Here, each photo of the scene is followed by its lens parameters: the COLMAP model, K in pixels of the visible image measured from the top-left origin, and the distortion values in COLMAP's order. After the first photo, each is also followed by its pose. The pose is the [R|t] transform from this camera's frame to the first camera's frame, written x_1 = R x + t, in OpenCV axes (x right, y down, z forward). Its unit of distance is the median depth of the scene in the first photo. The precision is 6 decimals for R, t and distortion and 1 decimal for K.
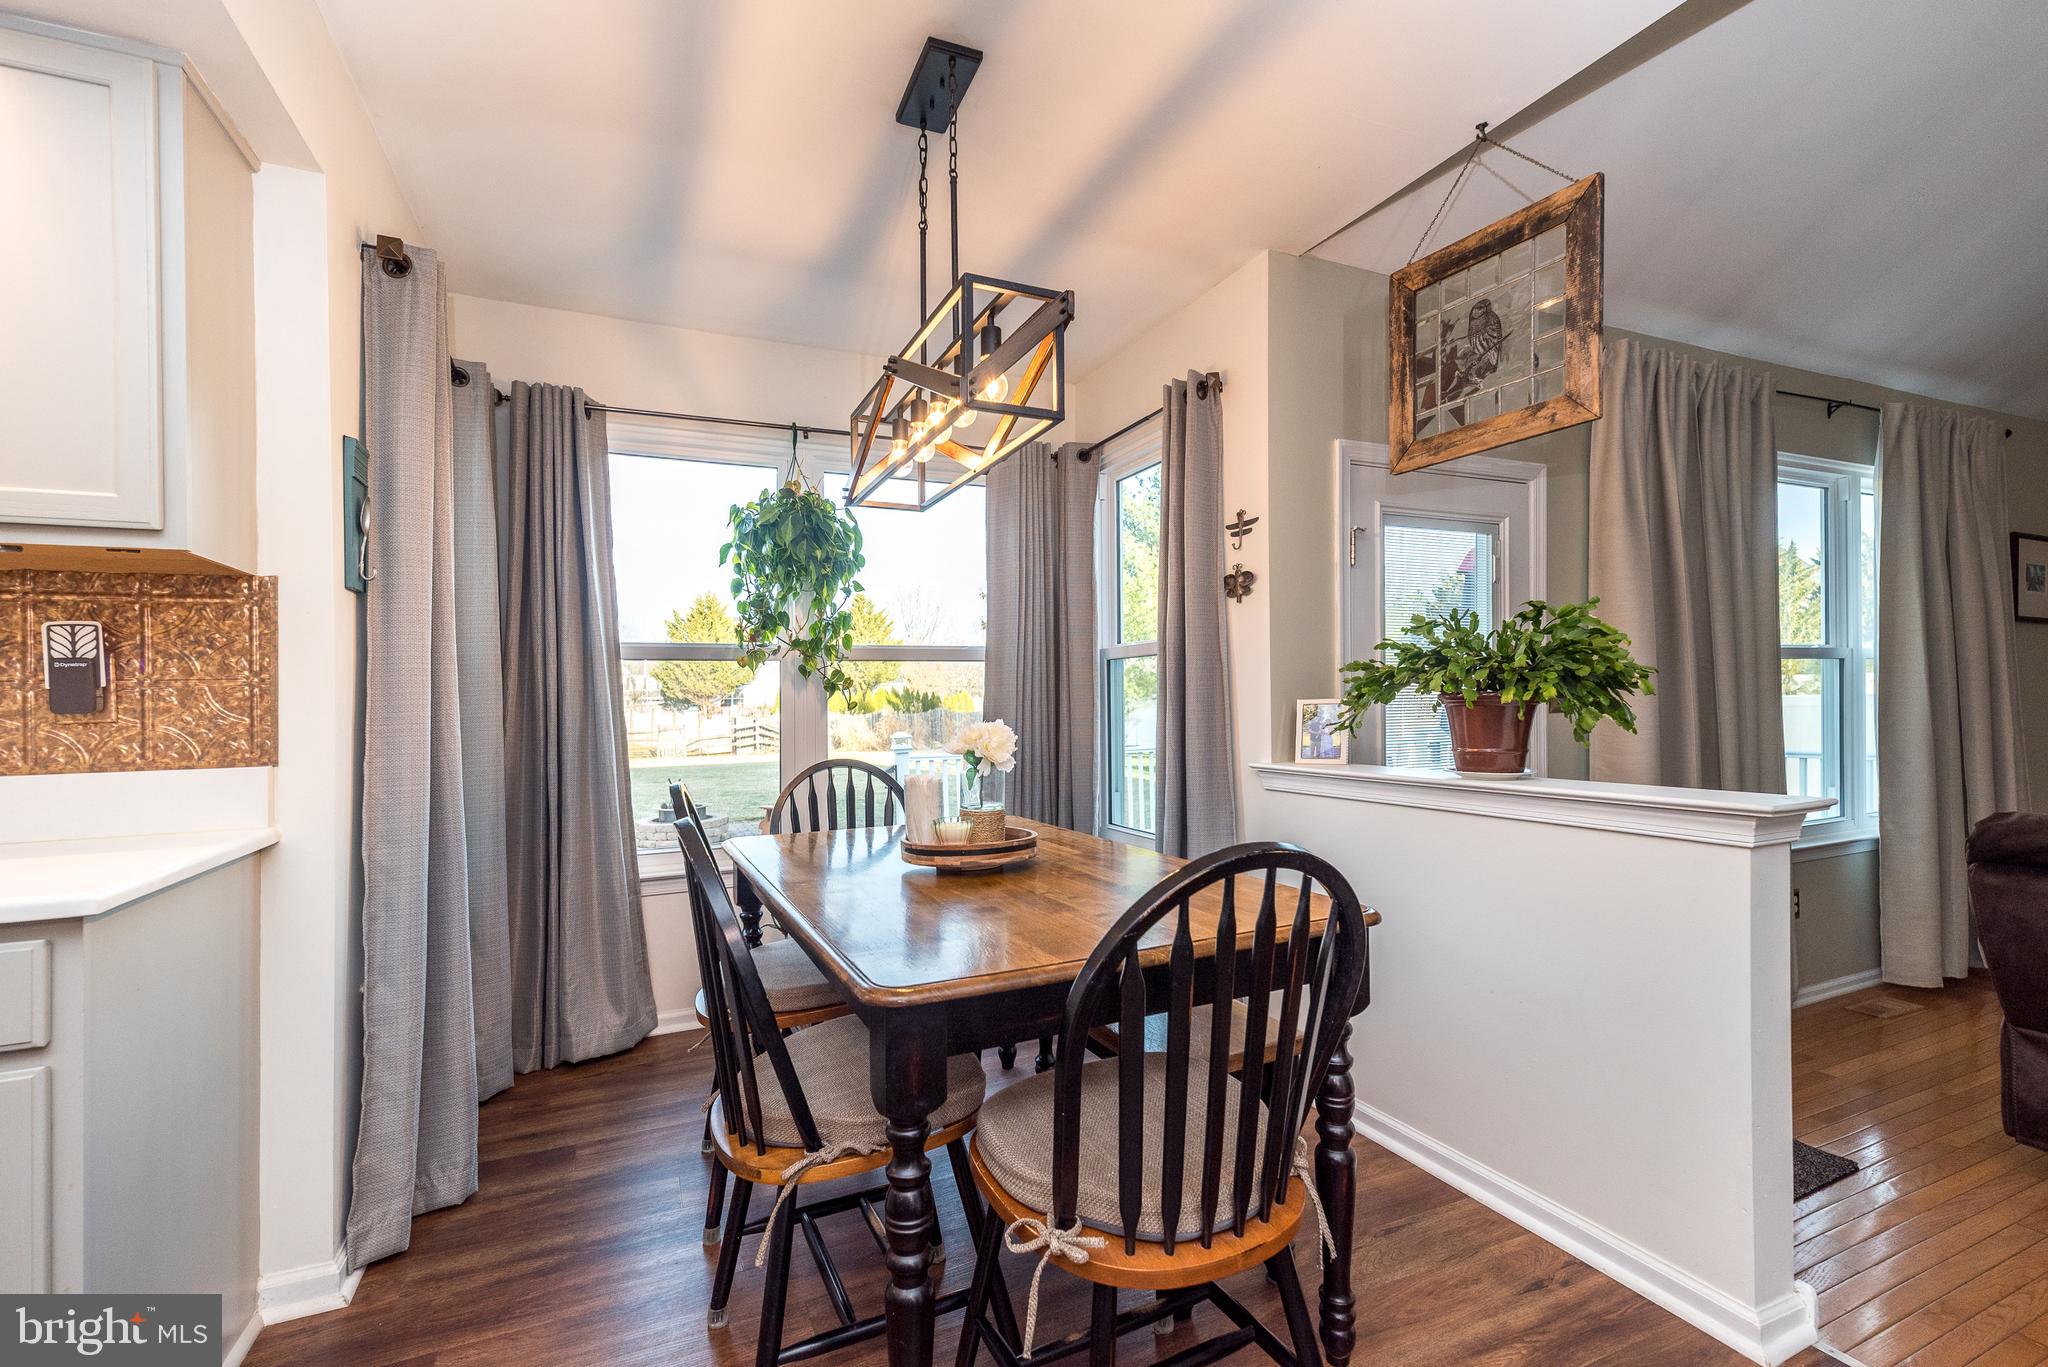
lens RADIAL K [[893.9, 0, 1026.8], [0, 893.9, 703.9], [0, 0, 1]] dist [0.001225, 0.000113]
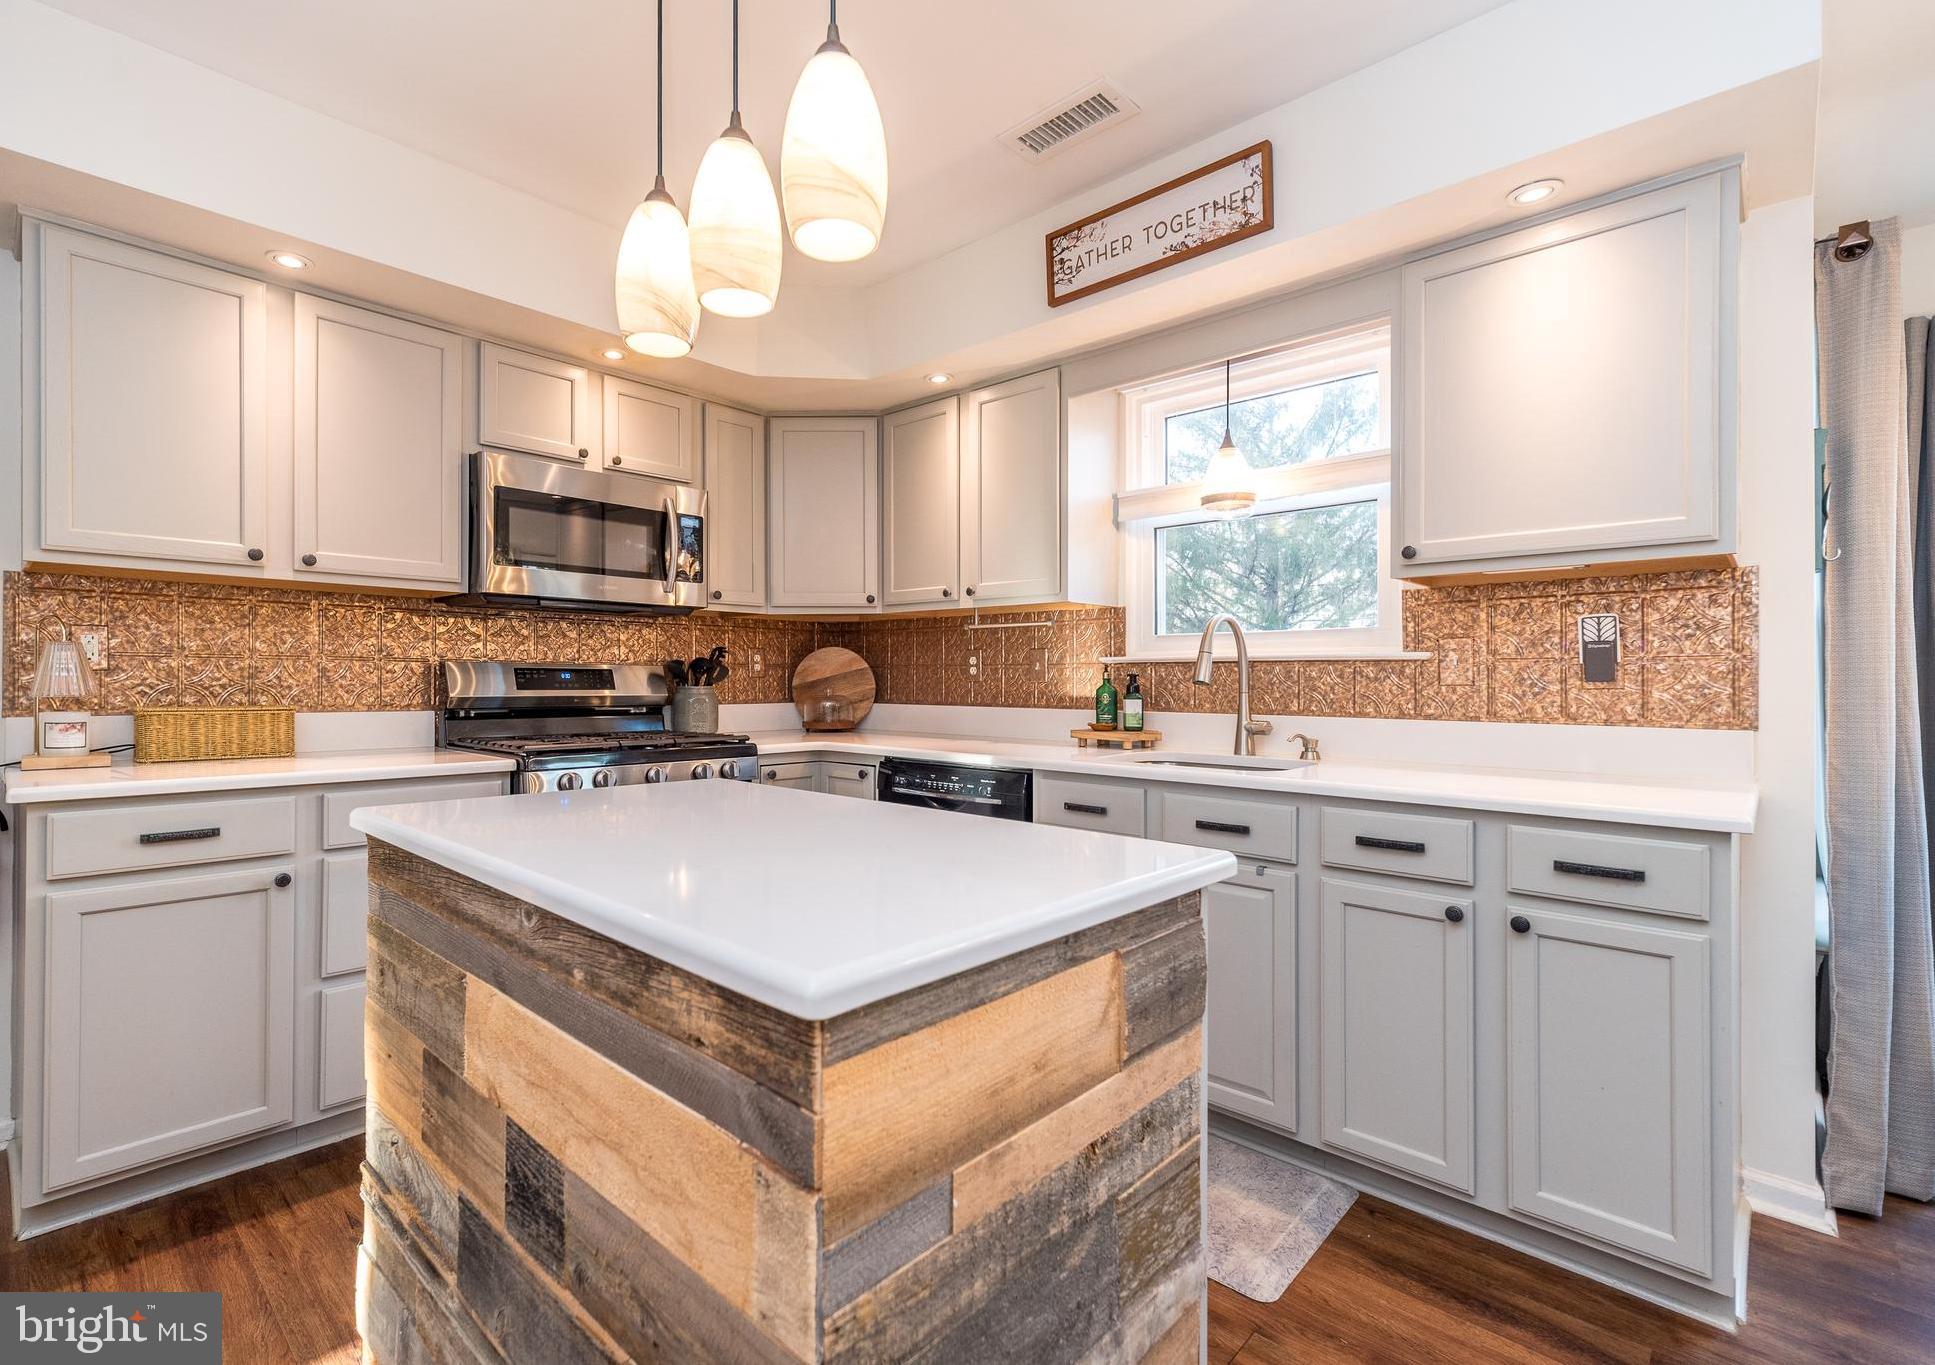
lens RADIAL K [[896.9, 0, 916.7], [0, 896.9, 669.4], [0, 0, 1]] dist [0.008953, -0.000187]
pose [[0.362520, 0.008963, -0.931933, -0.149076], [-0.014106, 0.999892, 0.004129, 0.000868], [0.931869, 0.011649, 0.362607, -0.436965]]
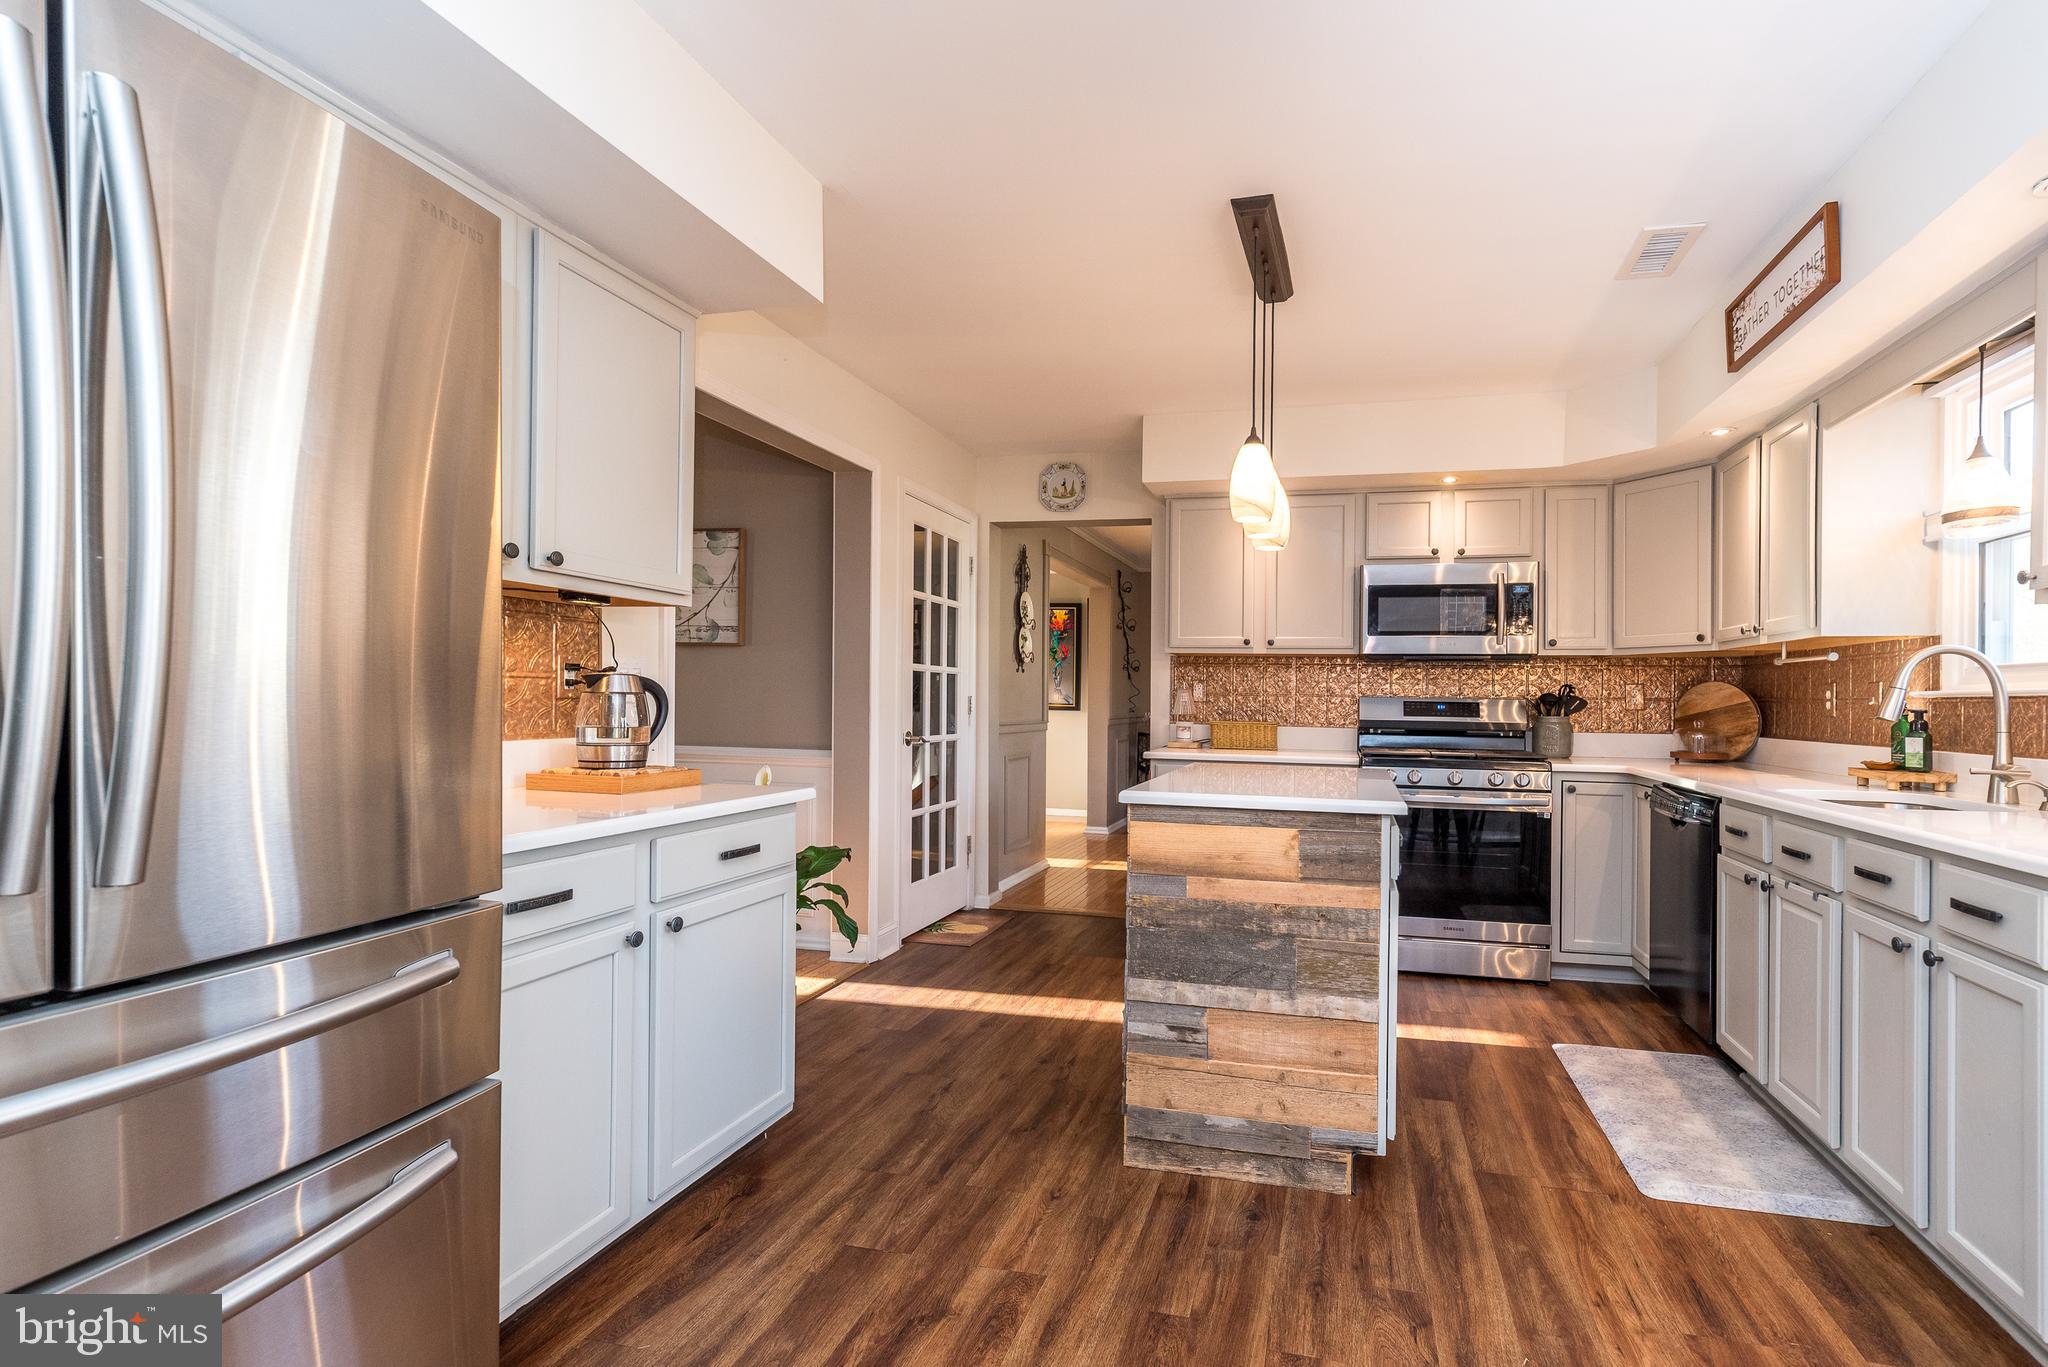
lens RADIAL K [[938.6, 0, 1131.8], [0, 938.6, 679.8], [0, 0, 1]] dist [0.010709, 0.000142]
pose [[-0.606715, -0.009118, -0.794867, 0.574519], [-0.006161, 0.999958, -0.006768, -0.022818], [0.794895, 0.000791, -0.606746, 0.504880]]
